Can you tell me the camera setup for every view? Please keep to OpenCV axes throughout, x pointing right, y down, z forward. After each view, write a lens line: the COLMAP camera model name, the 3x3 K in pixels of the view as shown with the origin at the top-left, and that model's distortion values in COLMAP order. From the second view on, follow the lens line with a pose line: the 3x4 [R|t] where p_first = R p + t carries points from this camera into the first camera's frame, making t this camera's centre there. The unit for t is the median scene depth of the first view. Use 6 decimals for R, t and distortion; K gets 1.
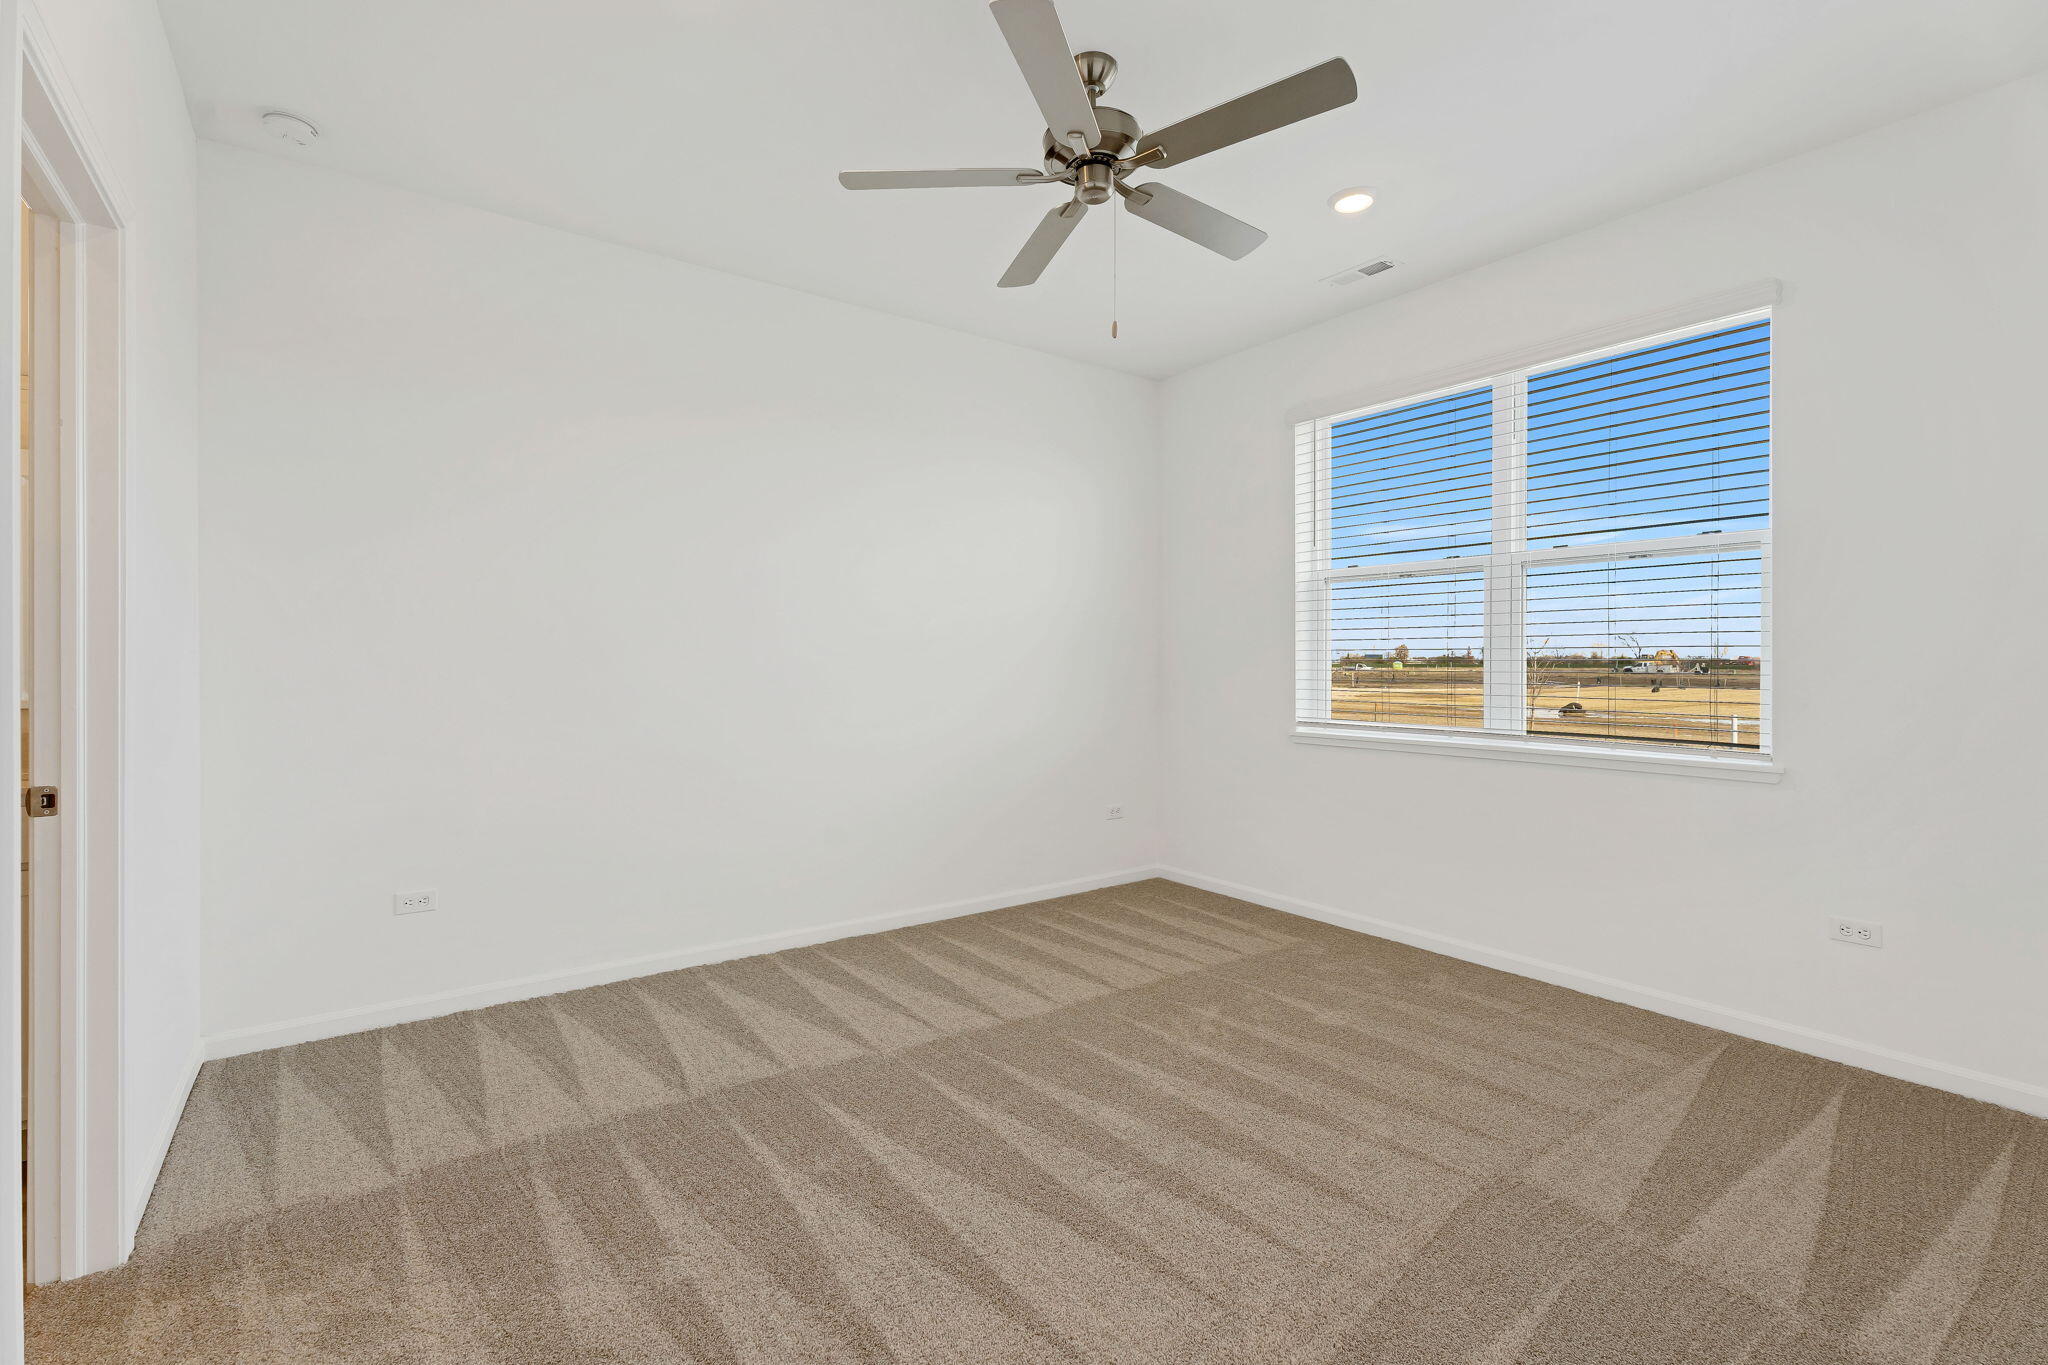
lens RADIAL K [[904.3, 0, 1031.8], [0, 904.3, 664.2], [0, 0, 1]] dist [-0.000613, 0.000525]
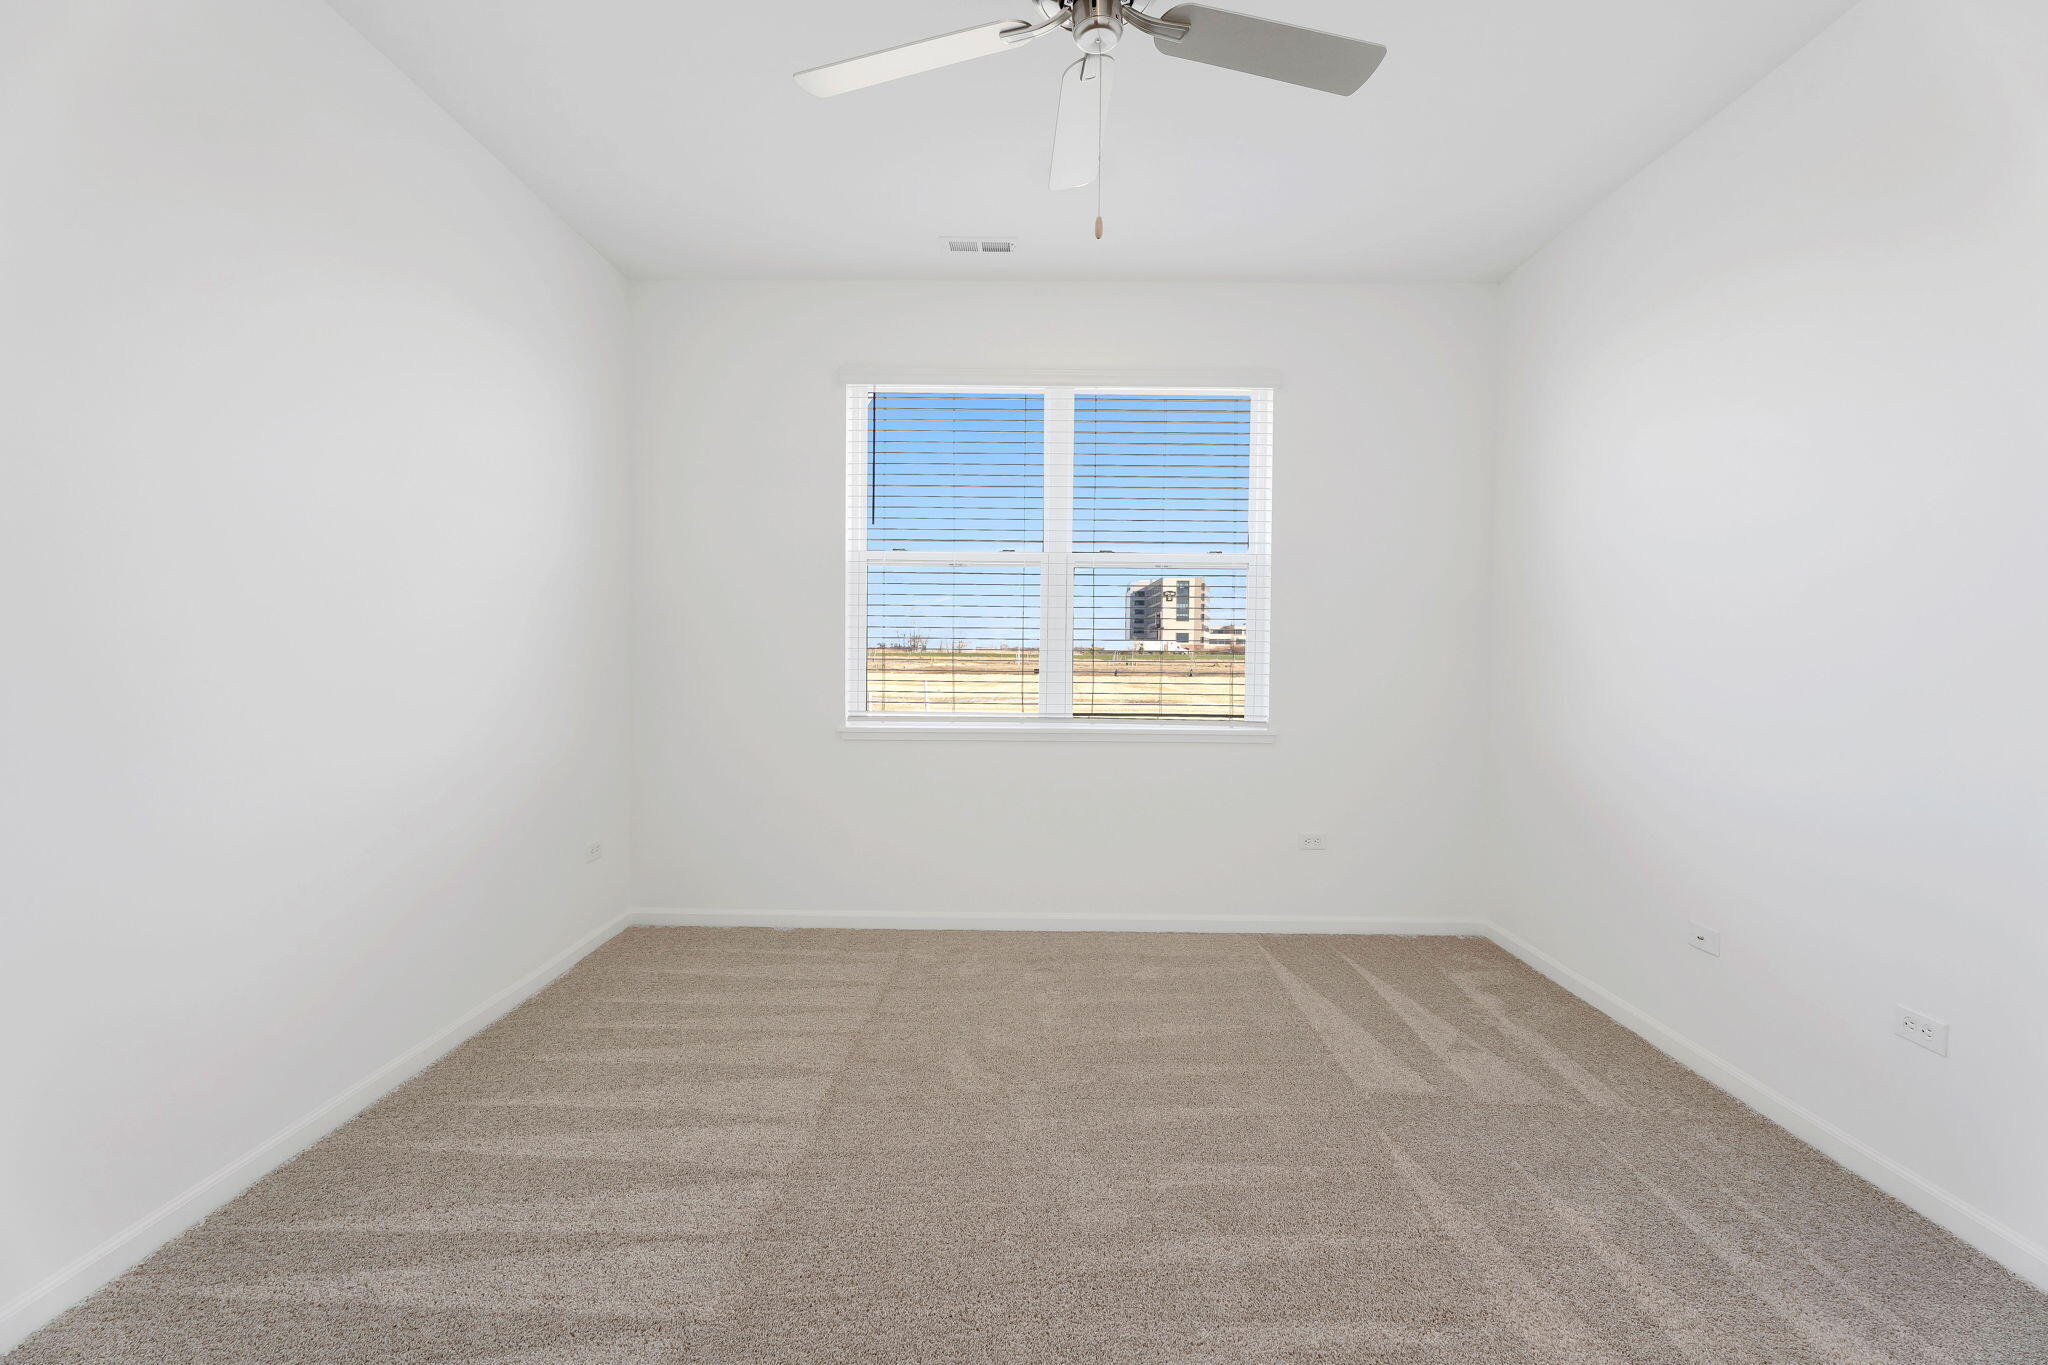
lens RADIAL K [[904.3, 0, 1018.7], [0, 904.3, 678.3], [0, 0, 1]] dist [-0.000613, 0.000525]
pose [[0.599116, -0.019624, 0.800422, -0.362028], [-0.009071, 0.999469, 0.031294, -0.004309], [-0.800611, -0.026009, 0.598620, 0.356448]]
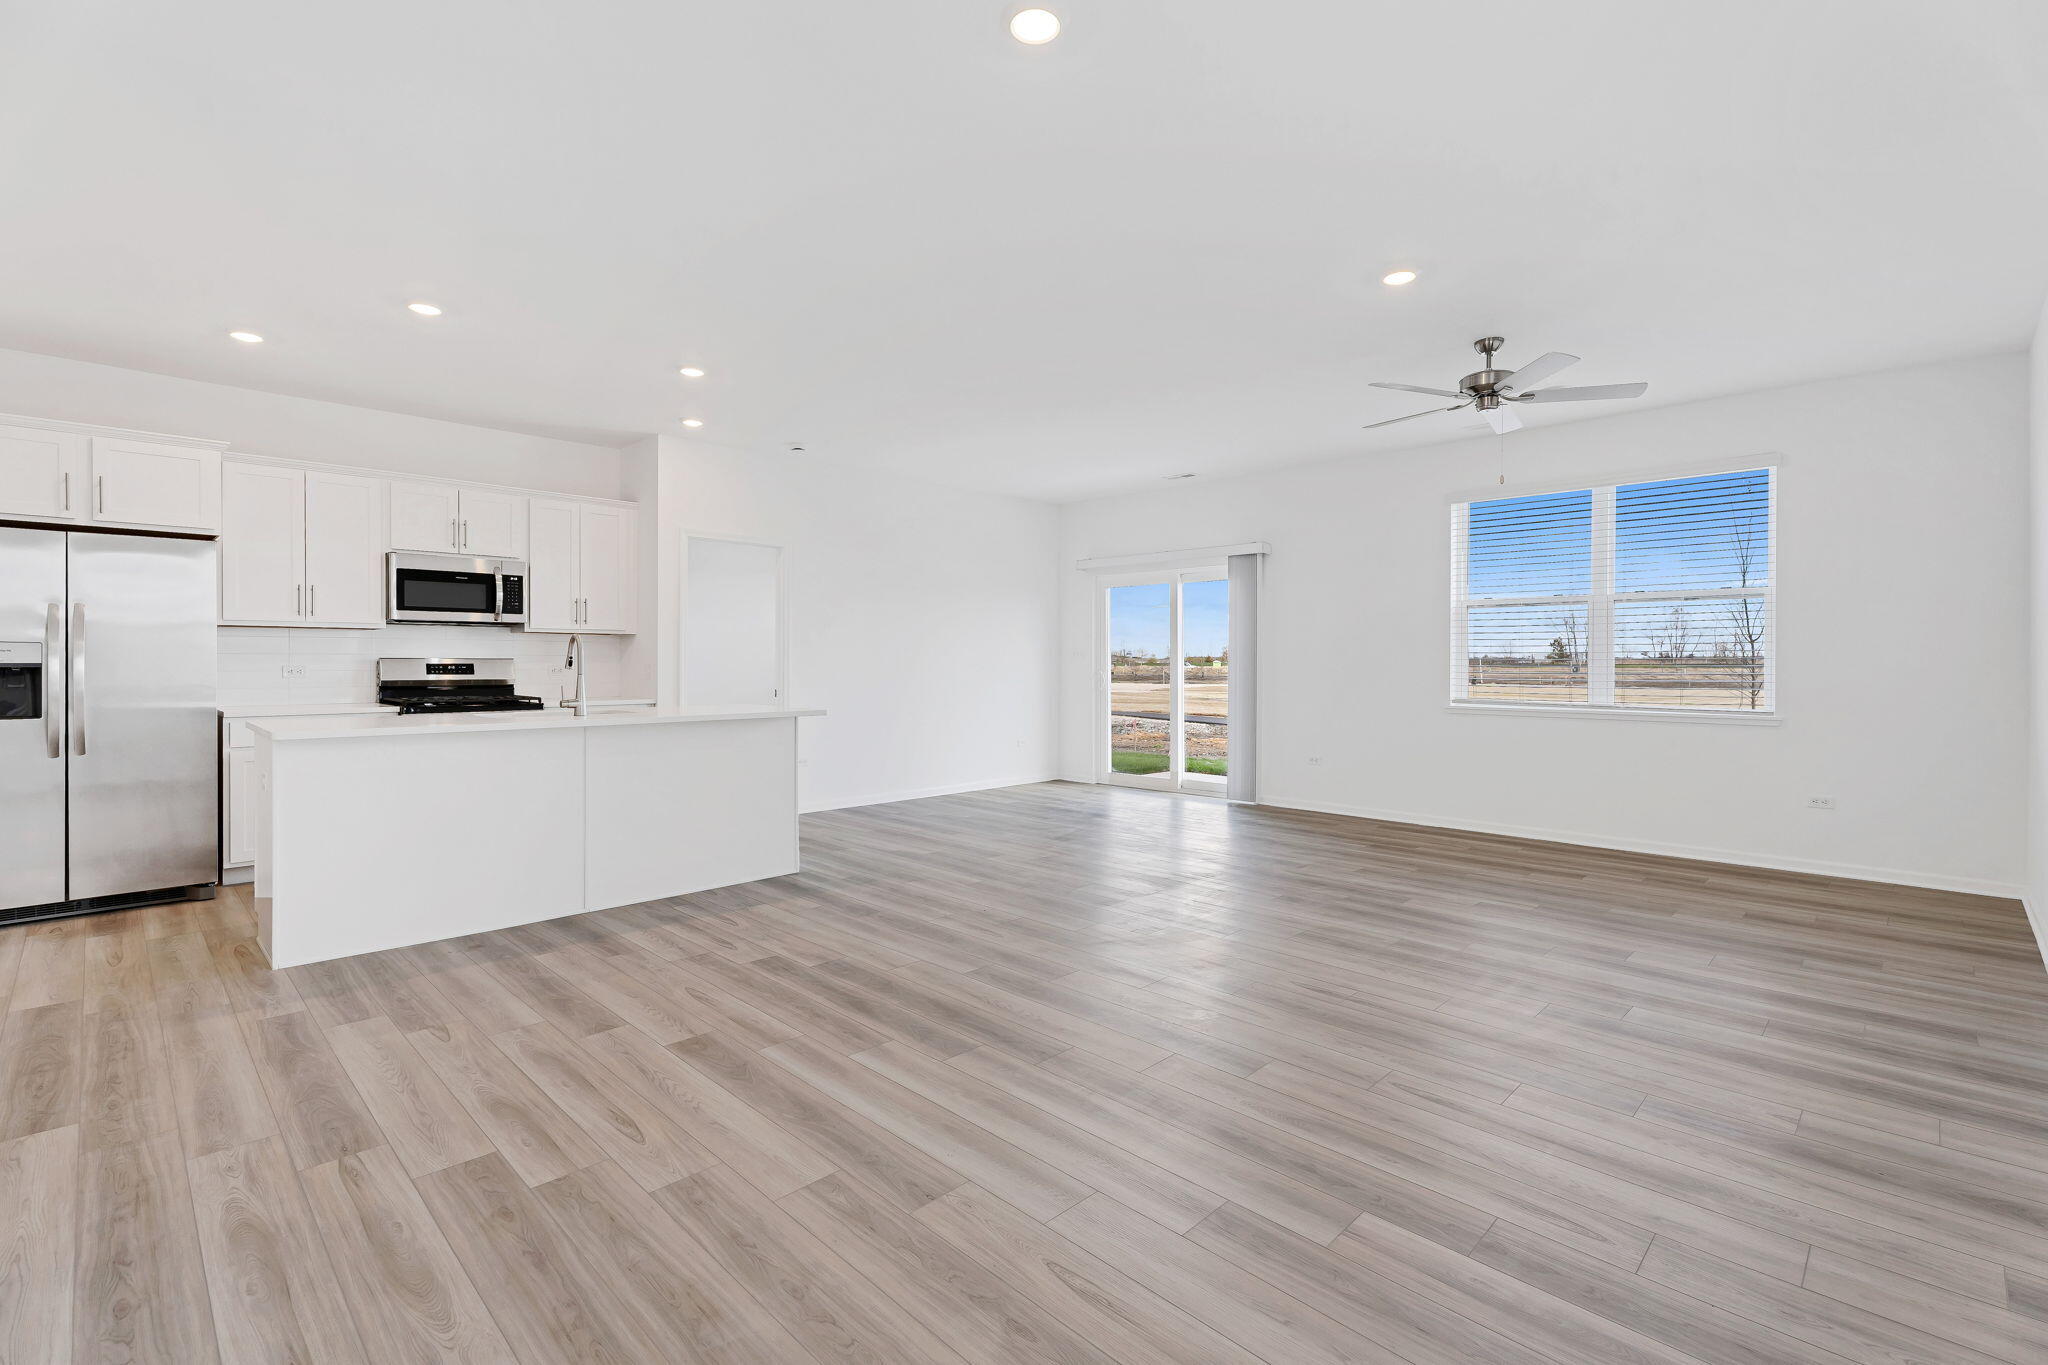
lens RADIAL K [[904.3, 0, 1013.3], [0, 904.3, 668.3], [0, 0, 1]] dist [-0.000613, 0.000525]
pose [[0.988350, -0.000192, 0.152200, -0.737661], [-0.000502, 0.999990, 0.004518, 0.004023], [-0.152200, -0.004541, 0.988339, -0.433471]]
